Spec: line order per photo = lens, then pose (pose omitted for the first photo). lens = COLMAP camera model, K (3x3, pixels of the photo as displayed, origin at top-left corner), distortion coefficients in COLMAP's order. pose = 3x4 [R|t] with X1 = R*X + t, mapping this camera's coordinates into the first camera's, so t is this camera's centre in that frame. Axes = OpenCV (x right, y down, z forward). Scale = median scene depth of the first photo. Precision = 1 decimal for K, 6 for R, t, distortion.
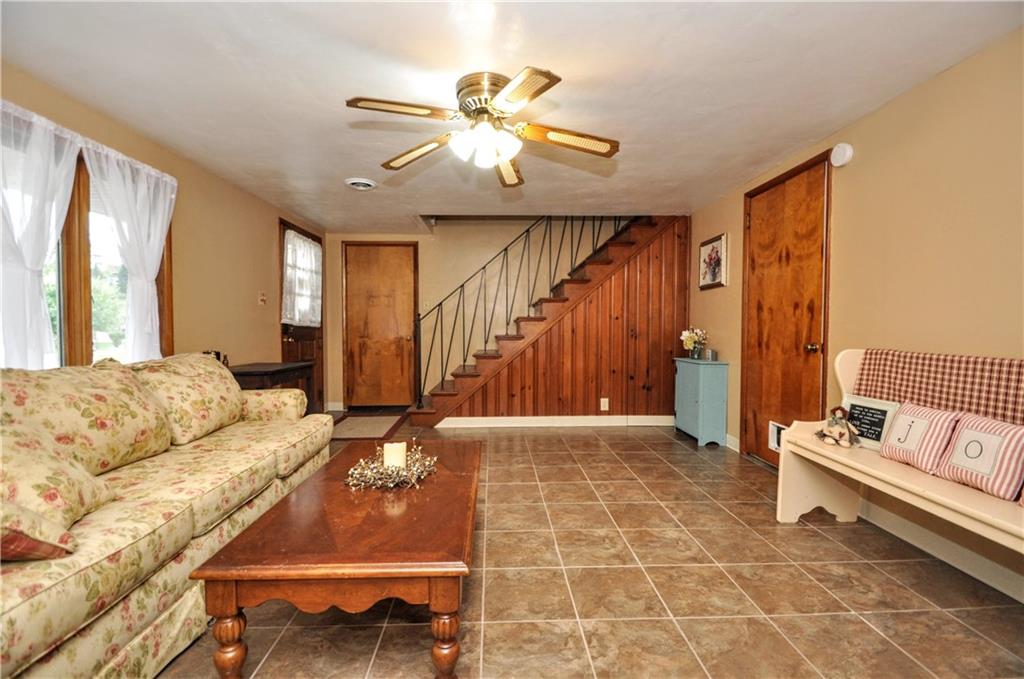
lens RADIAL K [[436.0, 0, 512.0], [0, 436.0, 339.5], [0, 0, 1]] dist [0.002618, -0.010216]
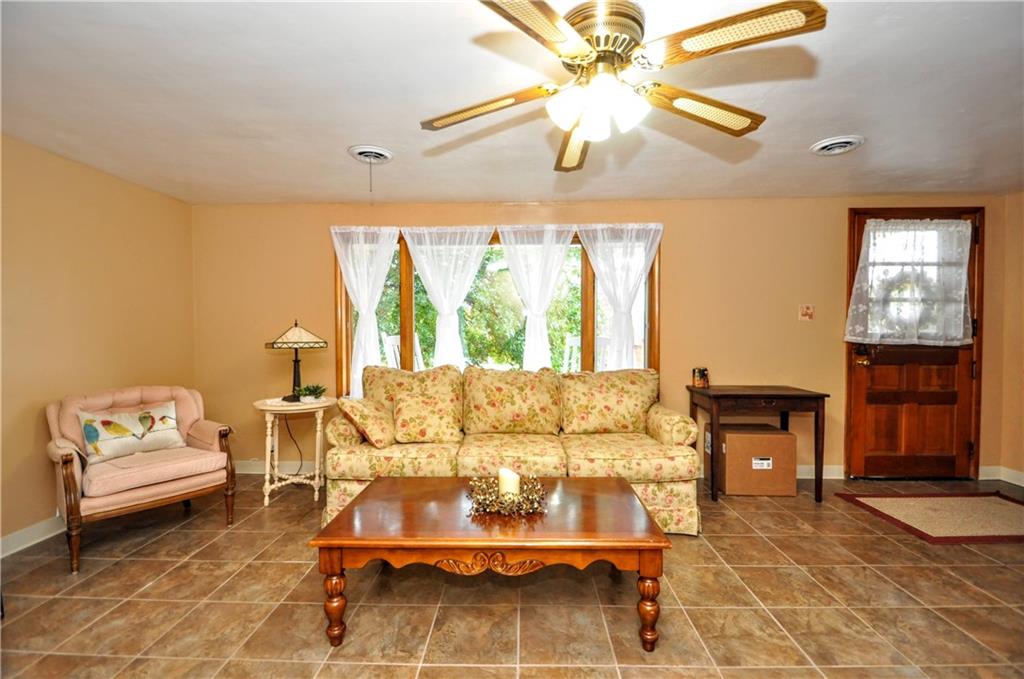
lens RADIAL K [[446.0, 0, 505.9], [0, 446.0, 340.4], [0, 0, 1]] dist [0.001497, -0.011745]
pose [[-0.060143, 0.018262, -0.998023, 0.676523], [-0.026833, 0.999442, 0.019905, -0.080011], [0.997829, 0.027977, -0.059619, 0.908727]]
